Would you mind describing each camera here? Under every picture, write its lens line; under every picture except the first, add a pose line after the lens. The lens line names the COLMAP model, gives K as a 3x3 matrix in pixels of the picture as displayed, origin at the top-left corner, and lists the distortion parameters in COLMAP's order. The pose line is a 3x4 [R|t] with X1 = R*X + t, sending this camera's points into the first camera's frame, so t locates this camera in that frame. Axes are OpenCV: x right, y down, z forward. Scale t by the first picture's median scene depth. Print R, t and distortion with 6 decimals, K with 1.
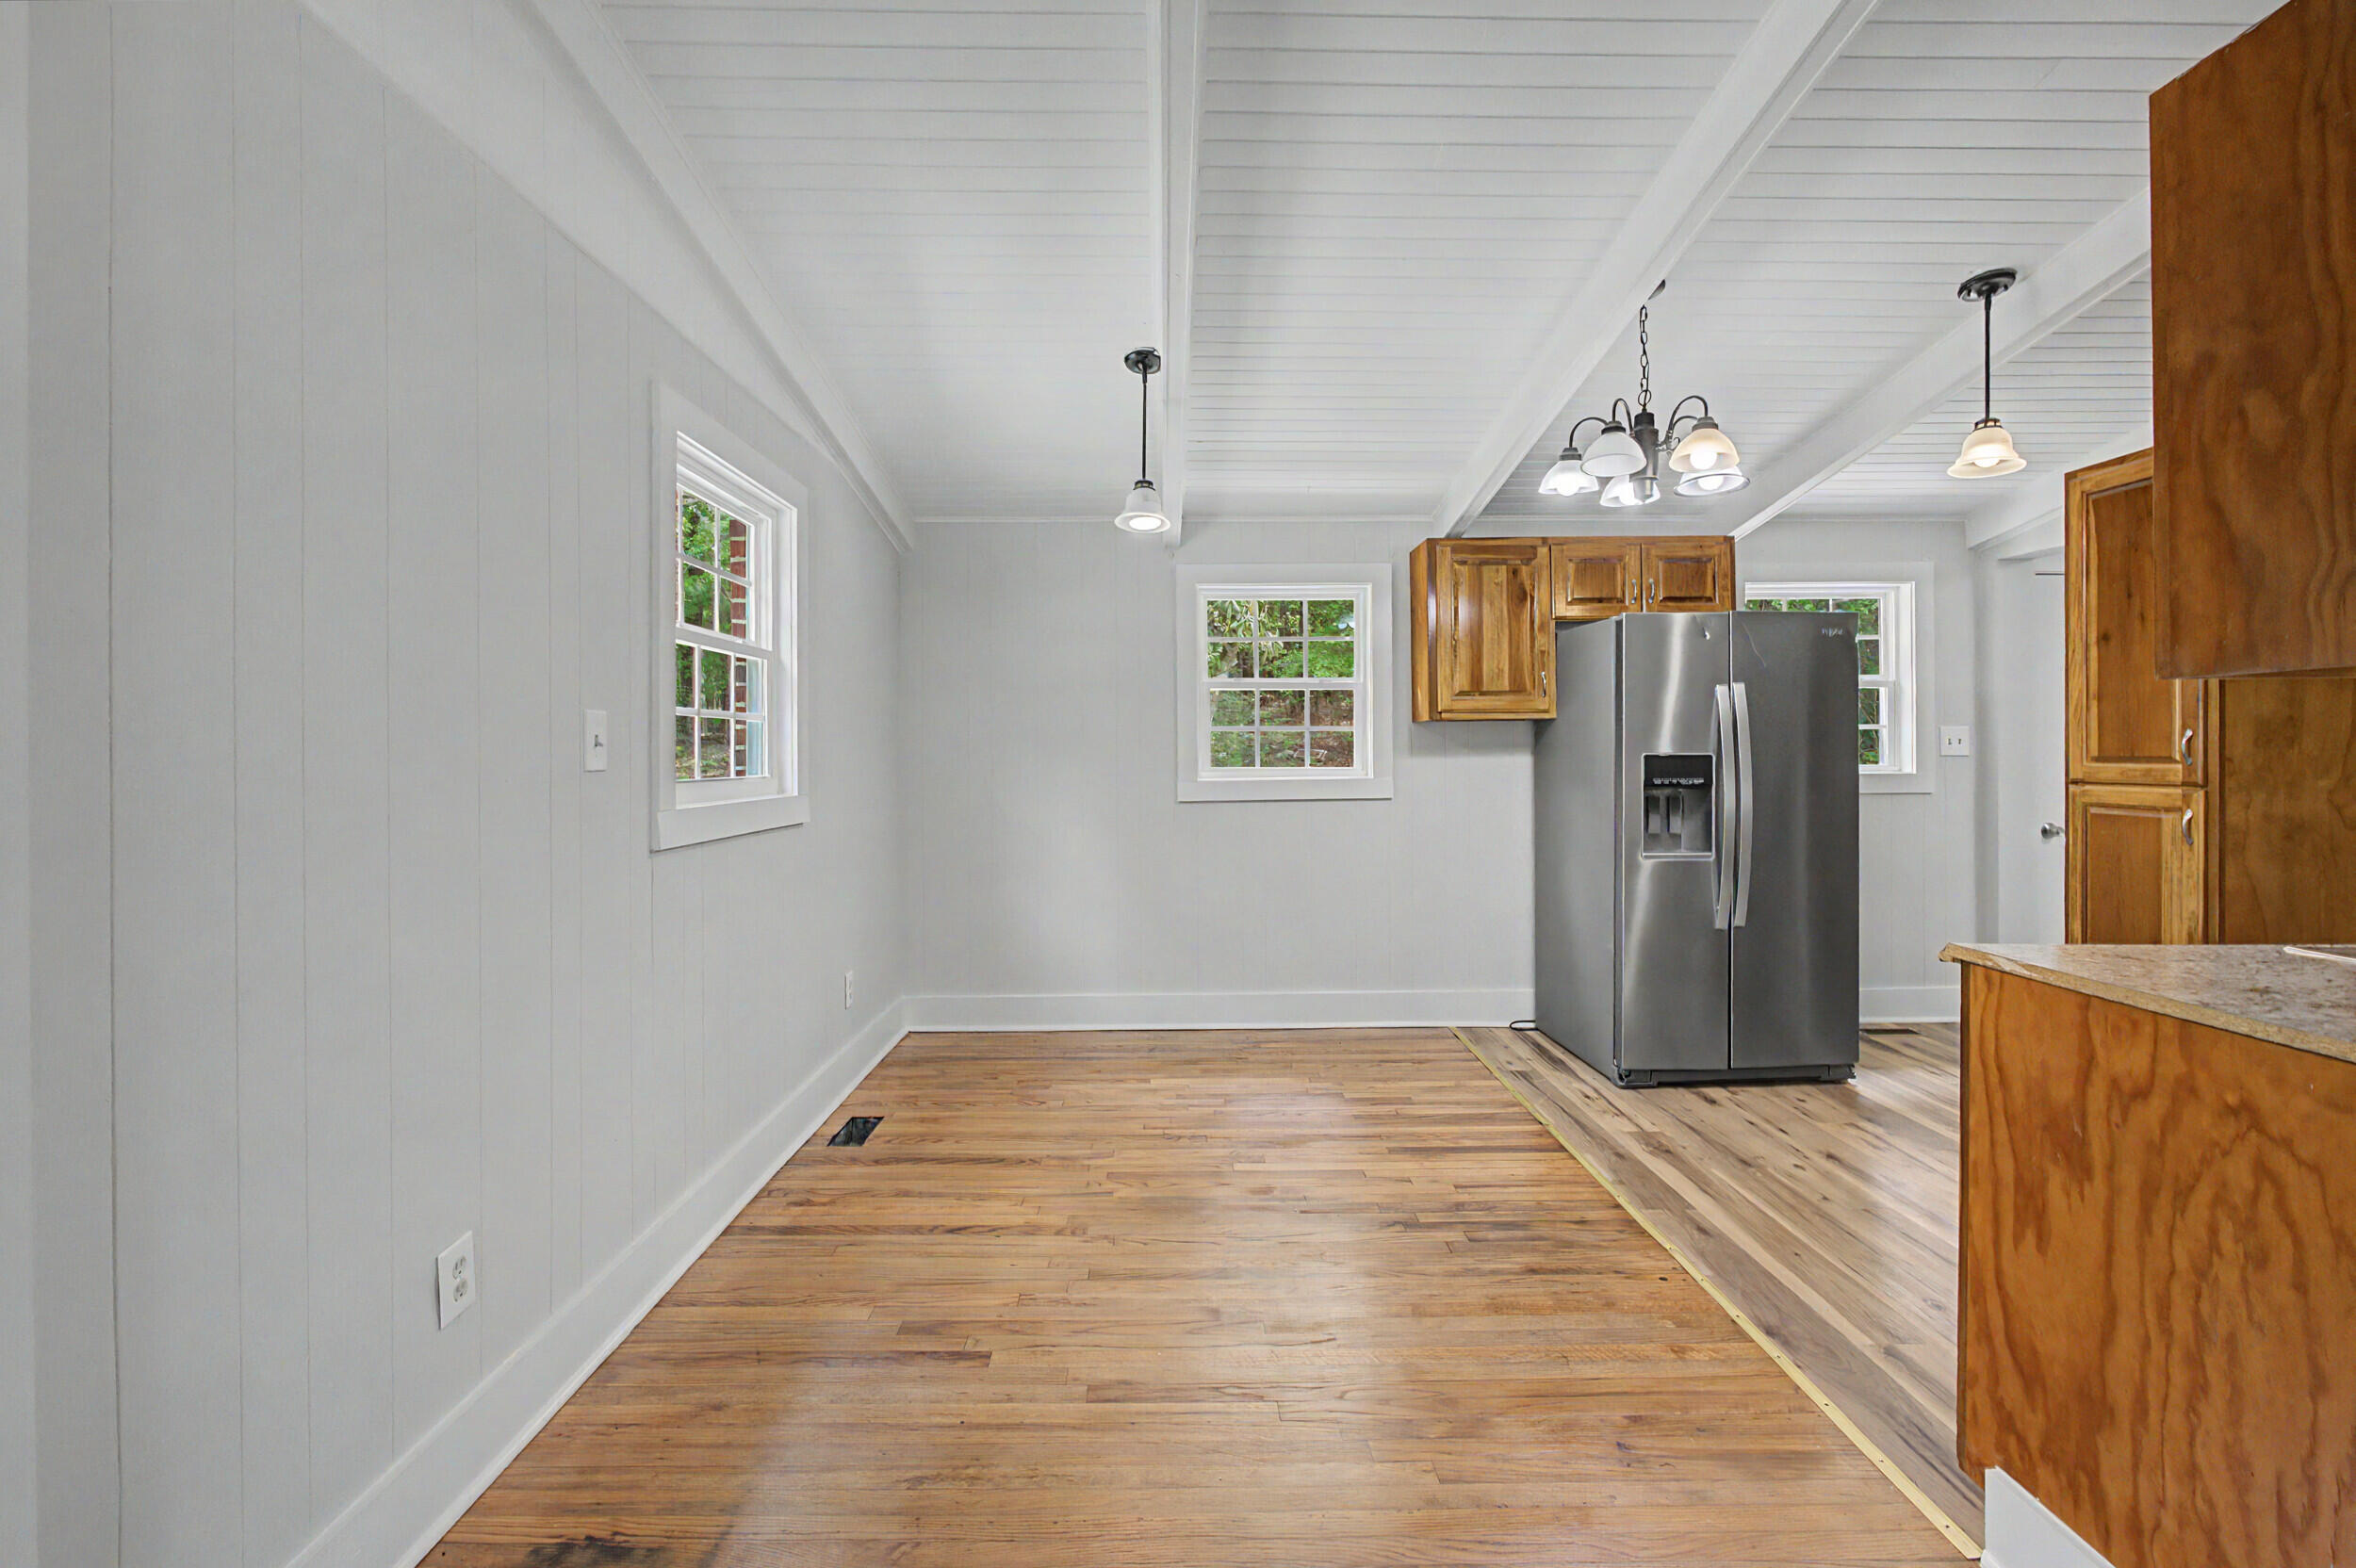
lens RADIAL K [[1037.0, 0, 1174.1], [0, 1037.0, 755.6], [0, 0, 1]] dist [-0.009159, -0.000051]
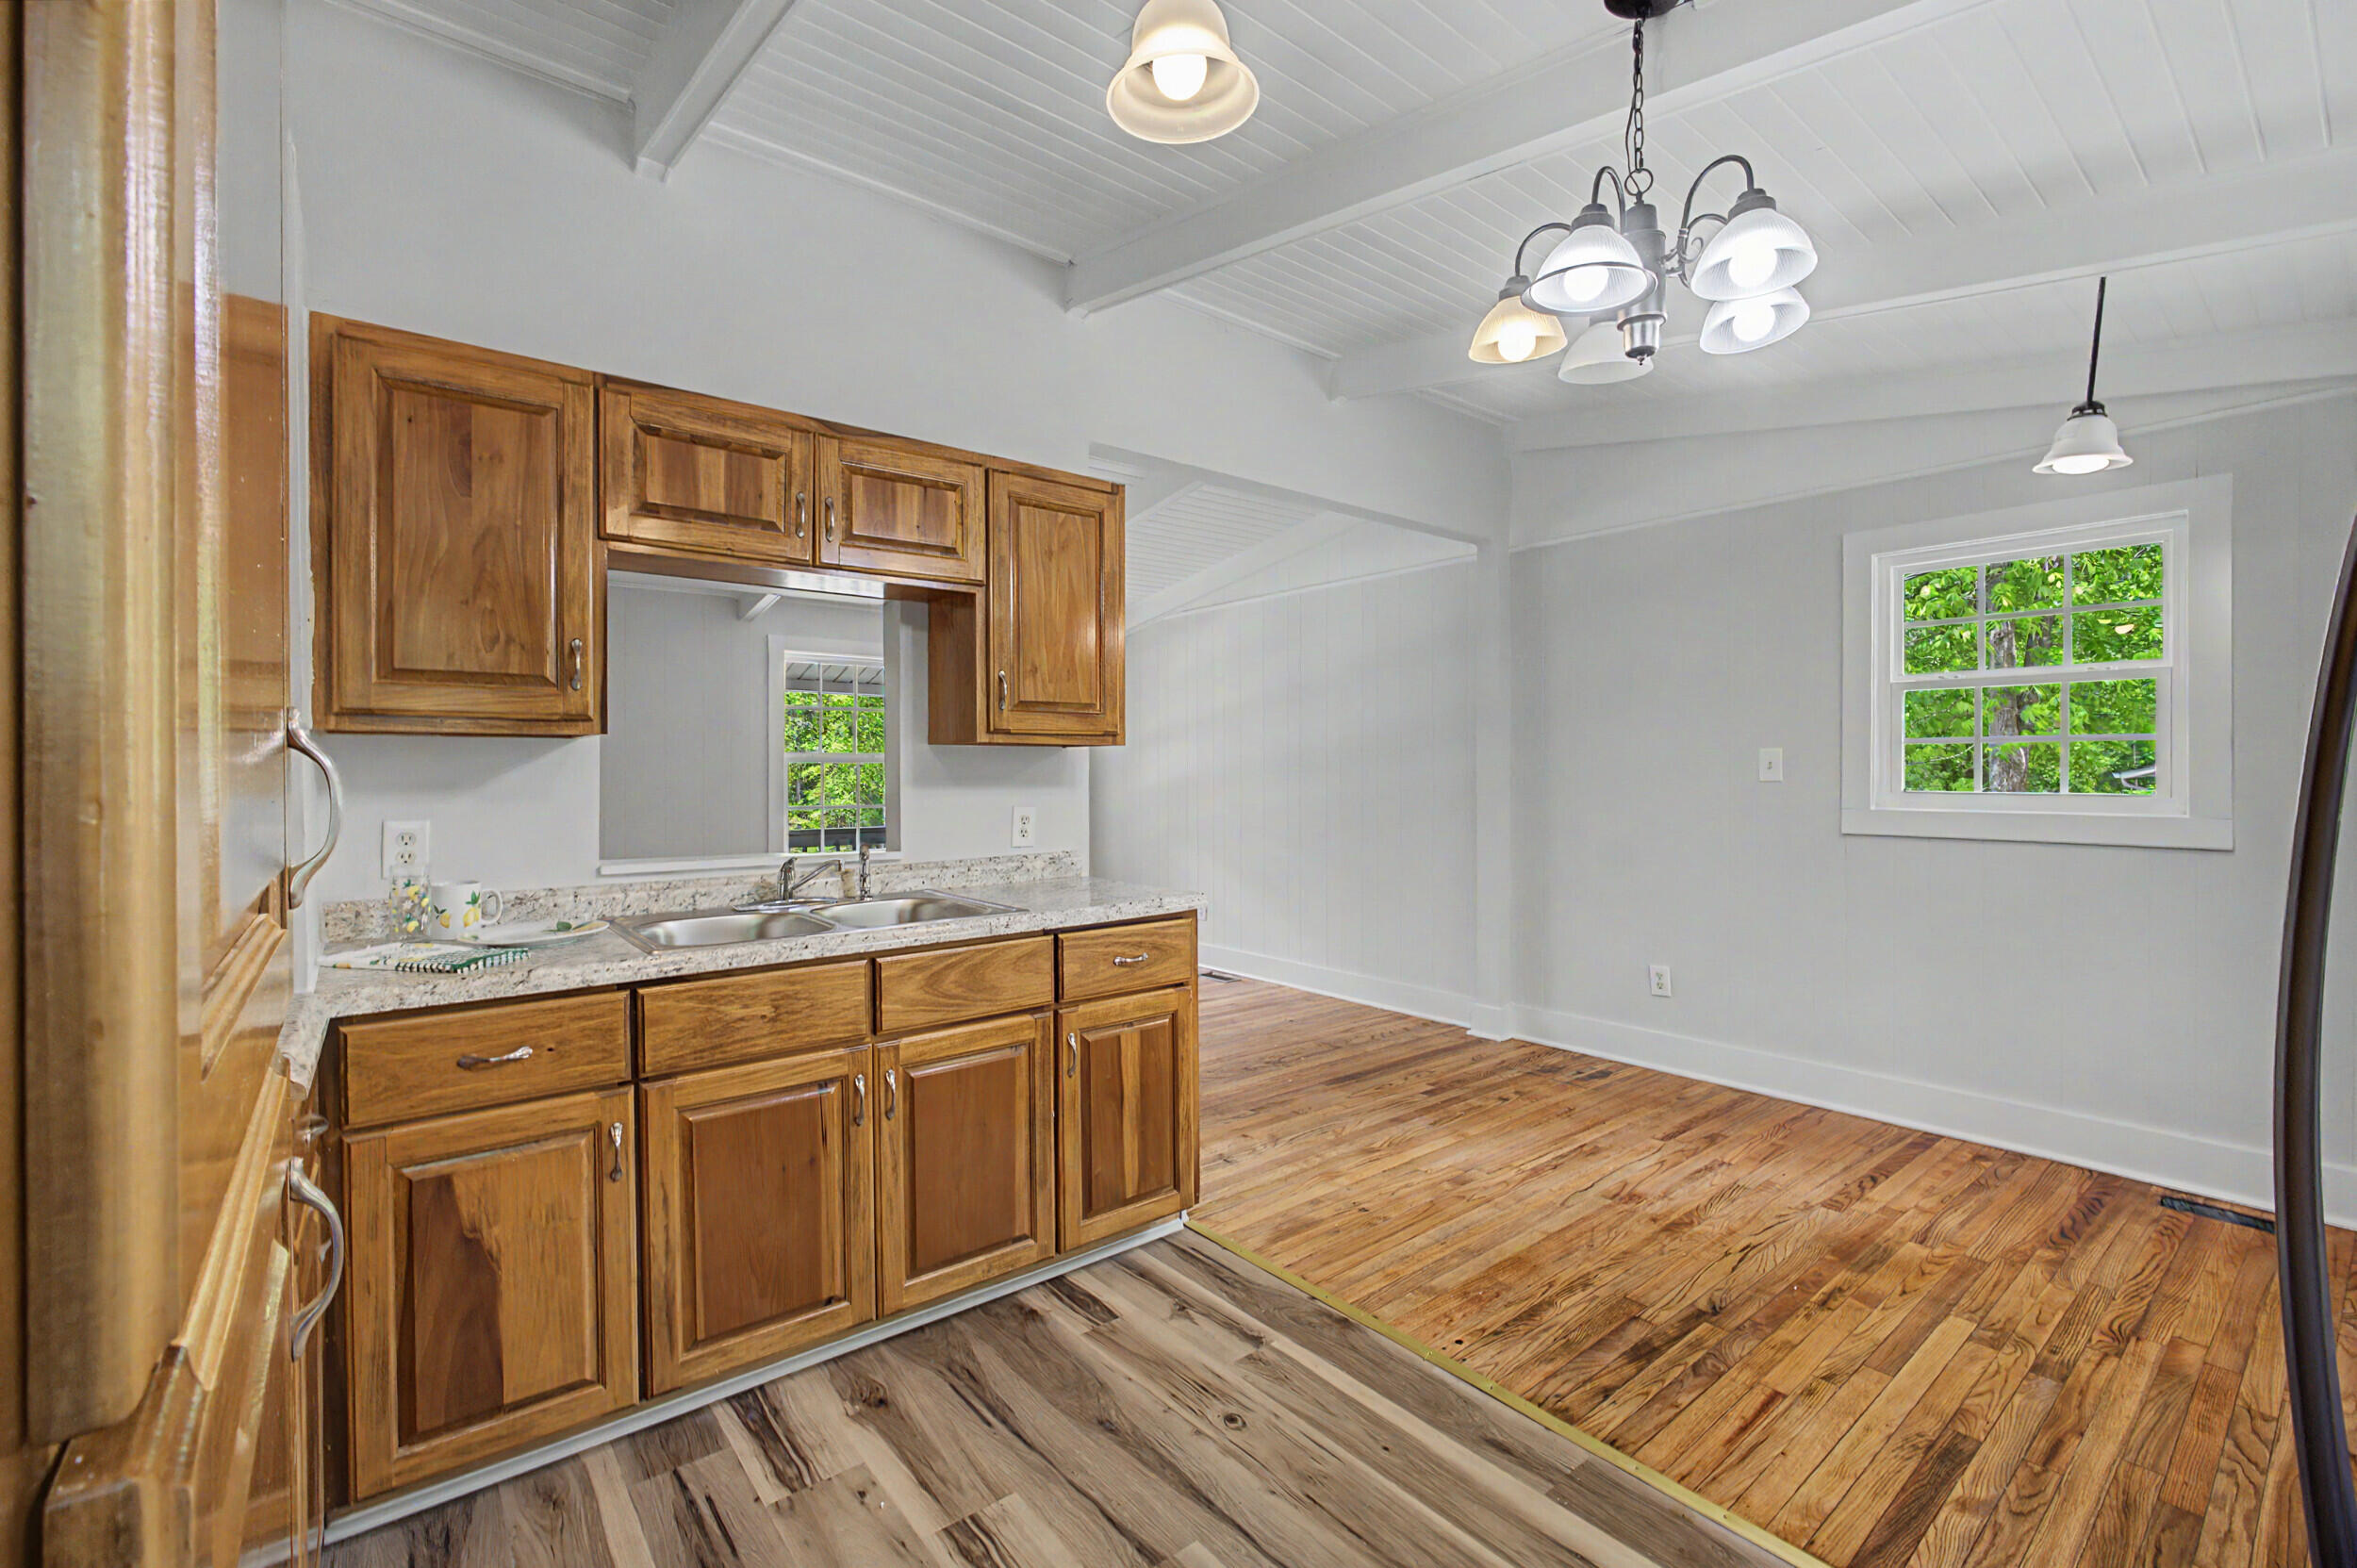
lens RADIAL K [[1012.1, 0, 1174.1], [0, 1012.1, 775.7], [0, 0, 1]] dist [-0.015368, 0.000606]
pose [[-0.788346, 0.009430, -0.615160, 1.195603], [0.003608, 0.999936, 0.010705, -0.017045], [0.615221, 0.006219, -0.788330, 1.509174]]
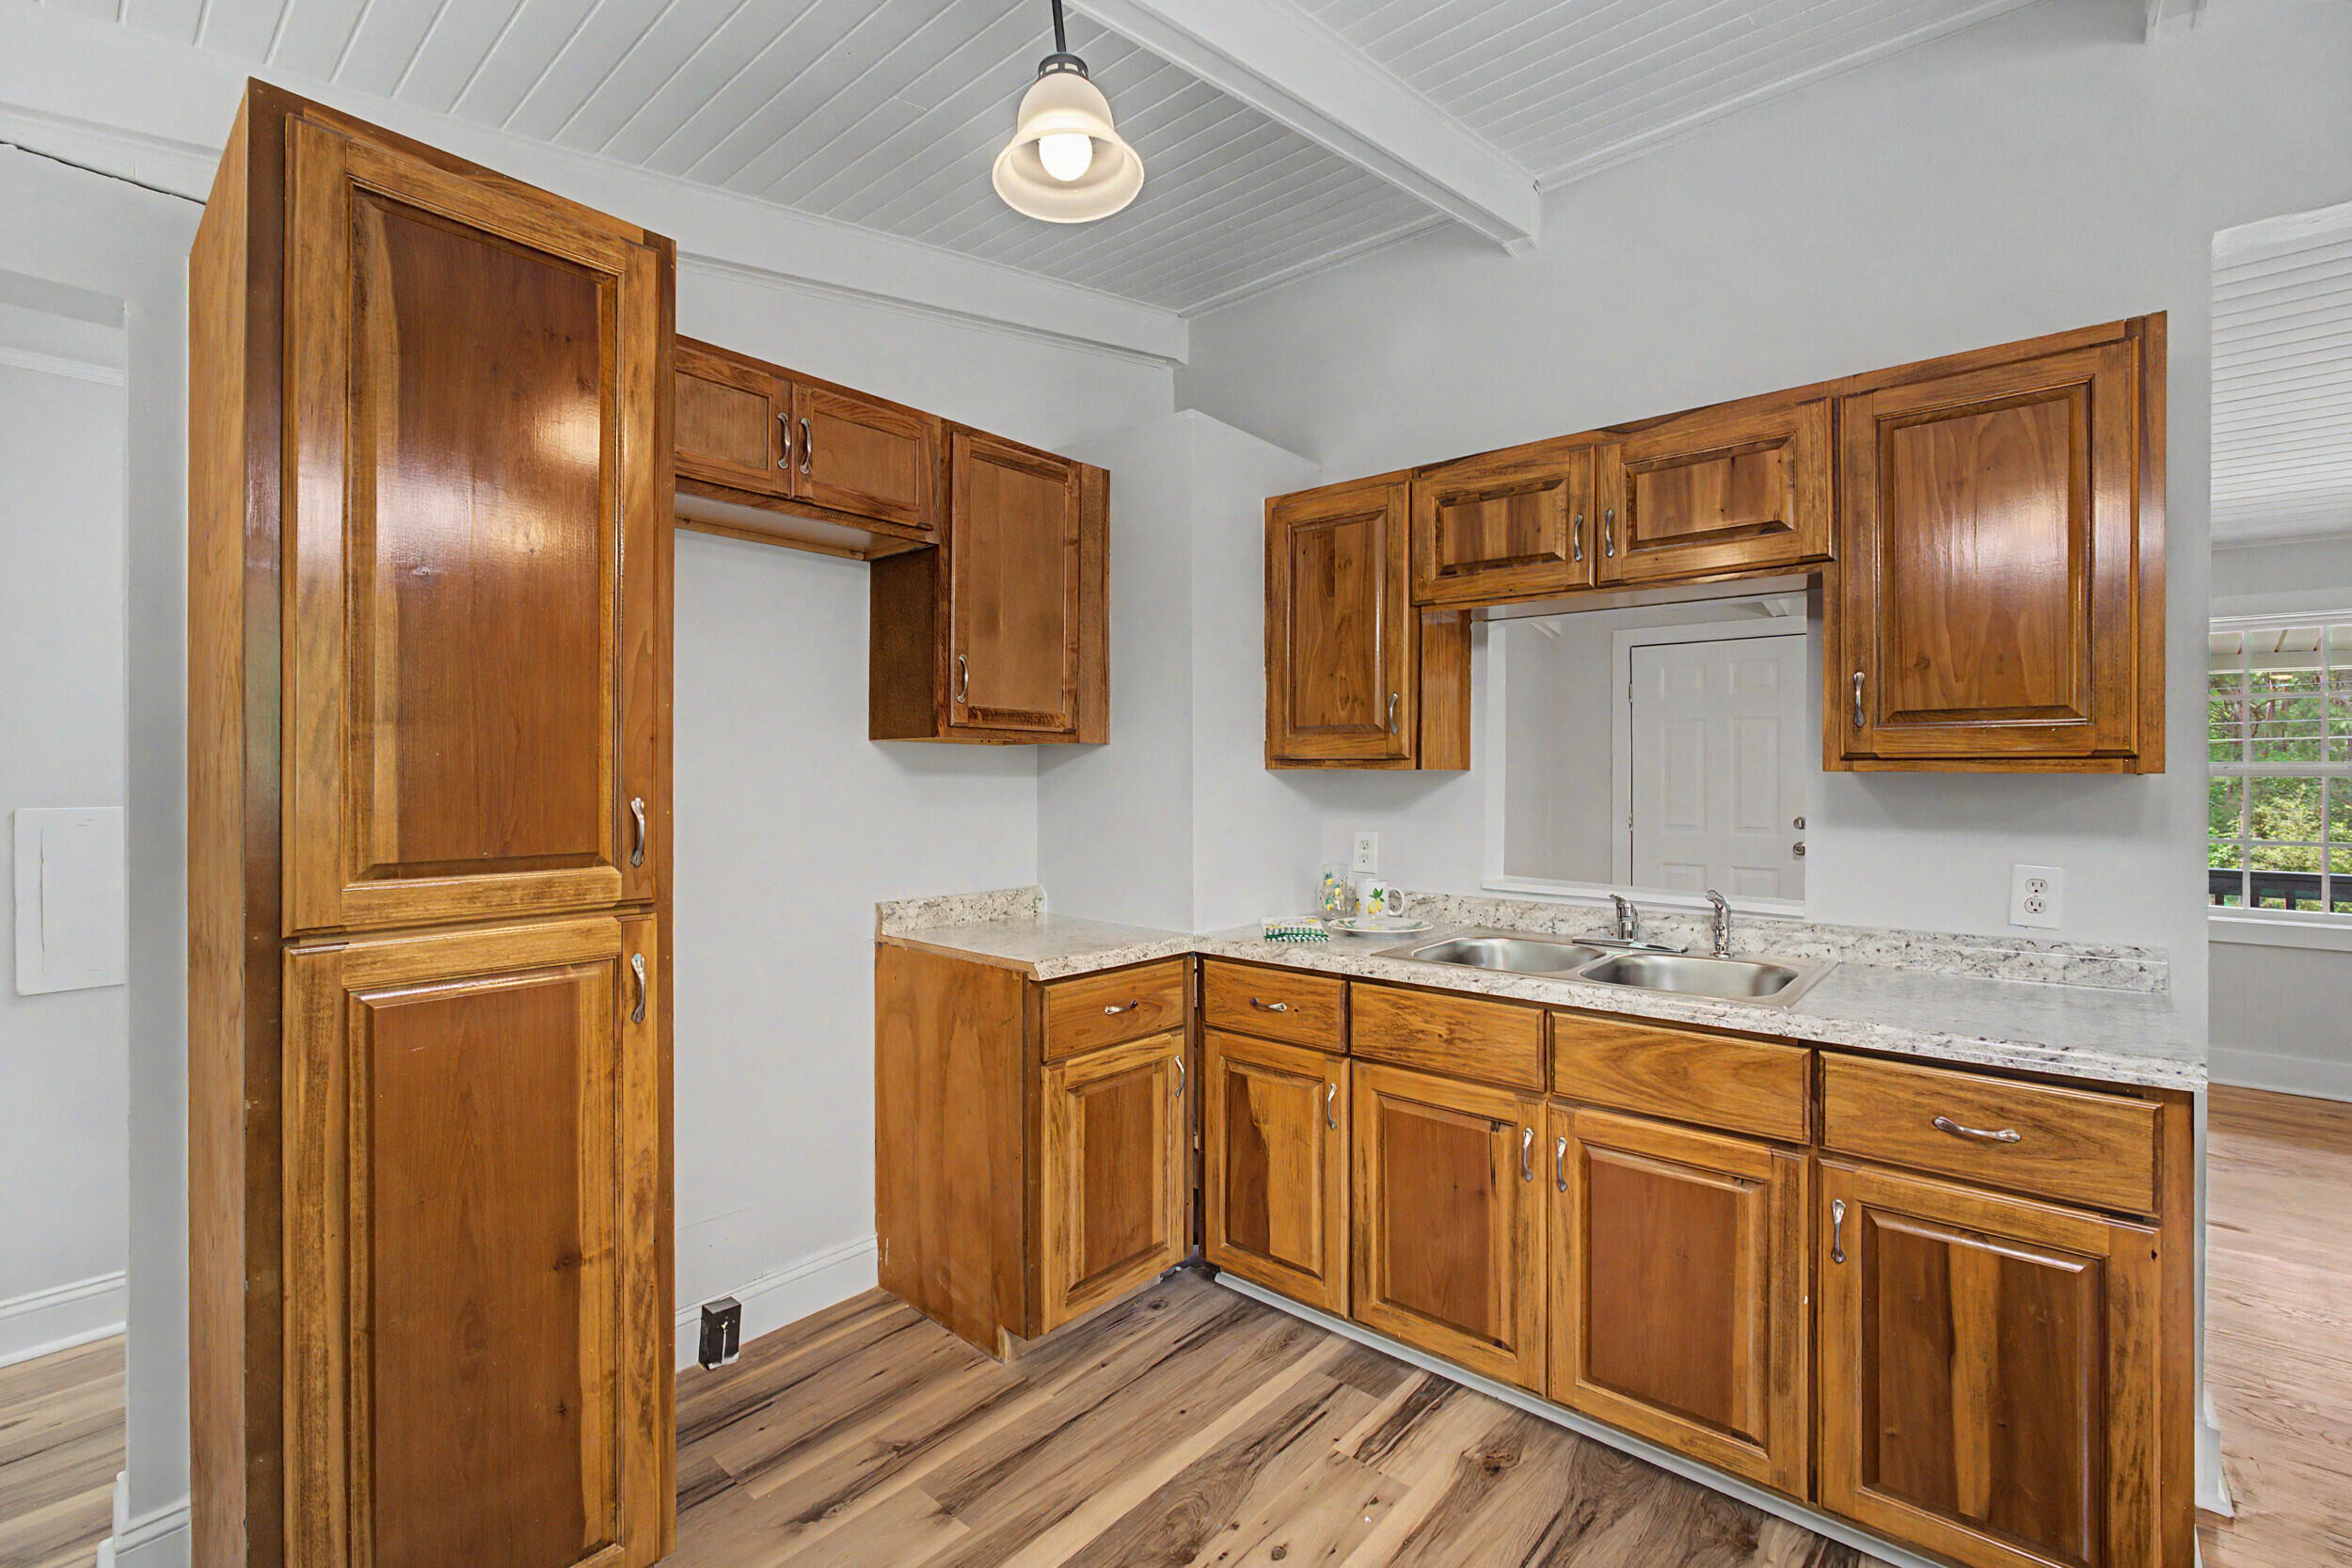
lens RADIAL K [[1009.8, 0, 1171.6], [0, 1009.8, 775.7], [0, 0, 1]] dist [-0.015368, 0.000606]
pose [[-0.741913, 0.000543, 0.670496, 0.556479], [0.005970, 0.999965, 0.005796, -0.045645], [-0.670469, 0.008303, -0.741891, 1.464957]]
